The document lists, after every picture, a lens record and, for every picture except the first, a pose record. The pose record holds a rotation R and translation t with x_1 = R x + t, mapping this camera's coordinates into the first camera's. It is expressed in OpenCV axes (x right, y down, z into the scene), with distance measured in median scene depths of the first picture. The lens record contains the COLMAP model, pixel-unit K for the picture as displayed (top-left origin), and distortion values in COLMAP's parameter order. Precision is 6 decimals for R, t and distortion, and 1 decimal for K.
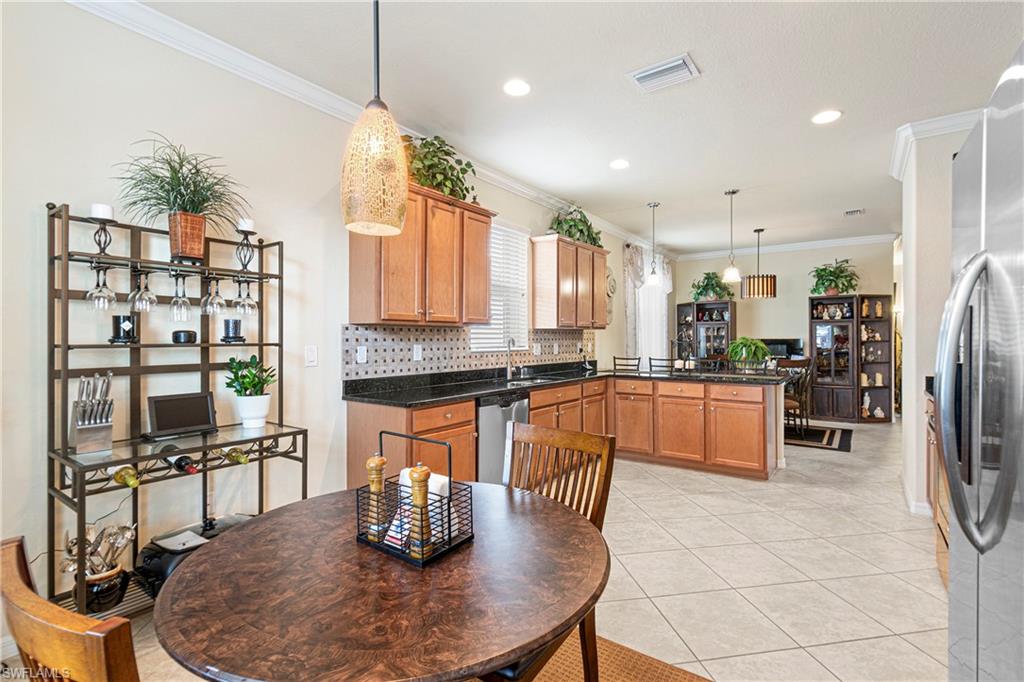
lens RADIAL K [[461.0, 0, 524.9], [0, 461.0, 336.8], [0, 0, 1]] dist [-0.000218, -0.000258]
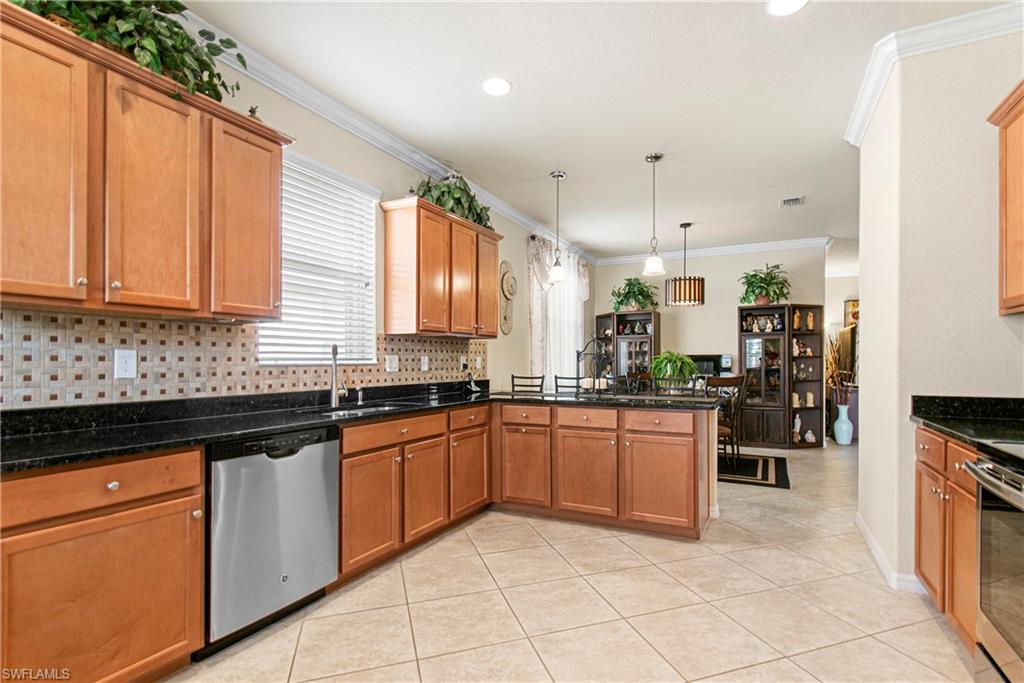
lens RADIAL K [[472.8, 0, 530.4], [0, 472.8, 363.1], [0, 0, 1]] dist [-0.003120, -0.000426]
pose [[0.987226, -0.000789, 0.159323, 0.125303], [-0.000484, 0.999968, 0.007949, 0.021582], [-0.159324, -0.007925, 0.987195, 0.266204]]
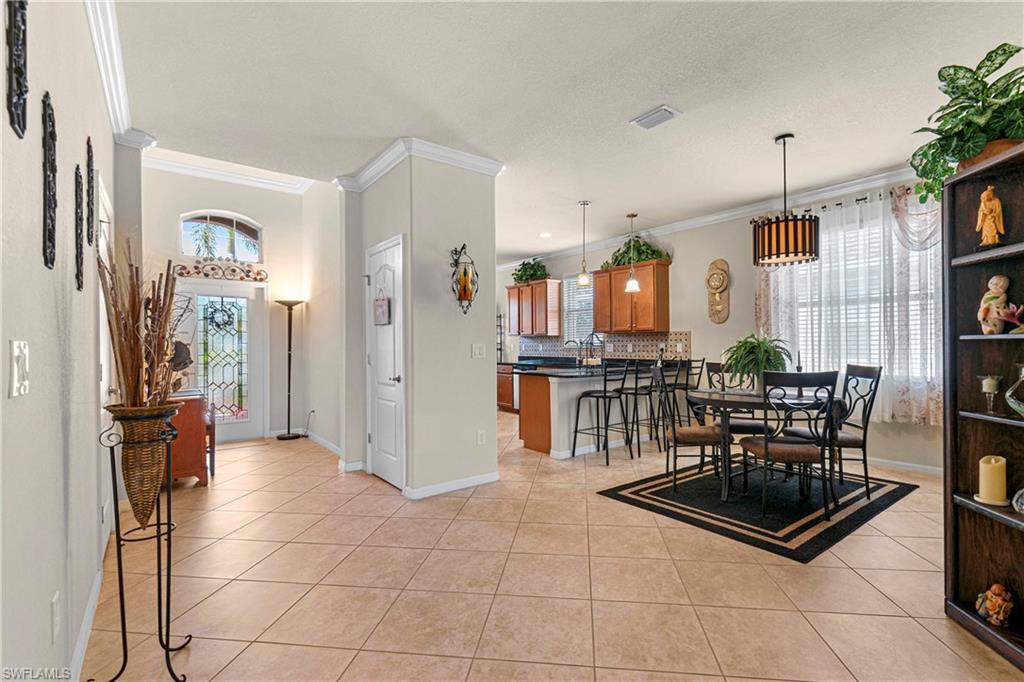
lens RADIAL K [[450.6, 0, 512.0], [0, 450.6, 341.0], [0, 0, 1]] dist [0.001289, 0.000213]
pose [[-0.275660, -0.003010, -0.961251, 1.580593], [0.012715, 0.999896, -0.006778, 0.011398], [0.961171, -0.014091, -0.275593, 1.145312]]
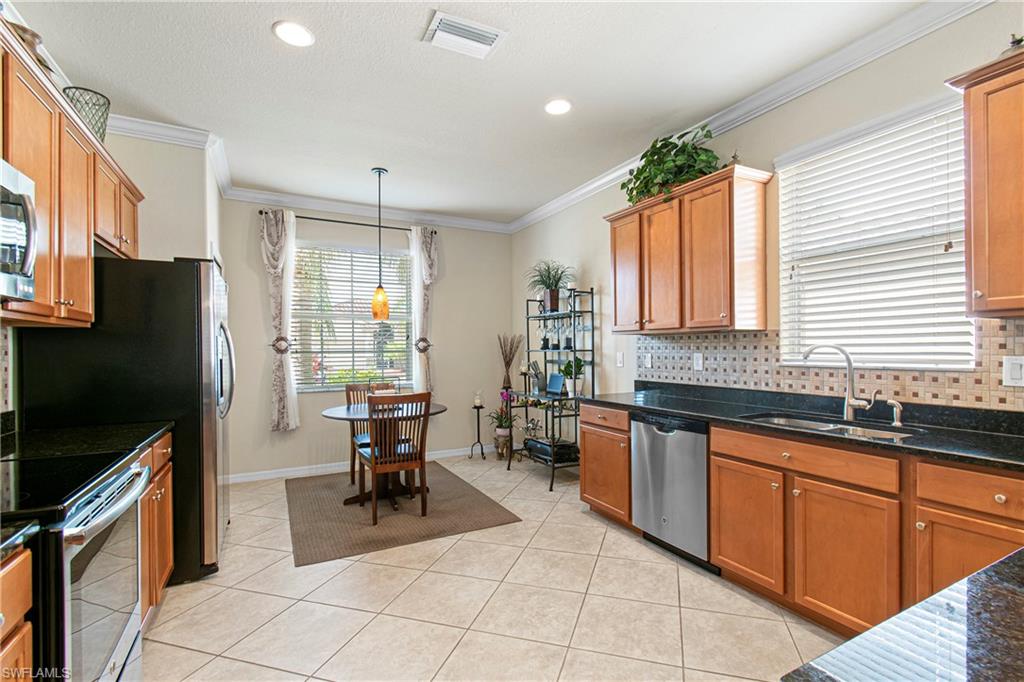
lens RADIAL K [[481.7, 0, 530.1], [0, 481.7, 346.0], [0, 0, 1]] dist [0.045108, 0.000020]
pose [[-0.433159, 0.004495, -0.901306, 0.604279], [0.017524, 0.999841, -0.003435, 0.000070], [0.901147, -0.017283, -0.433169, 0.848816]]
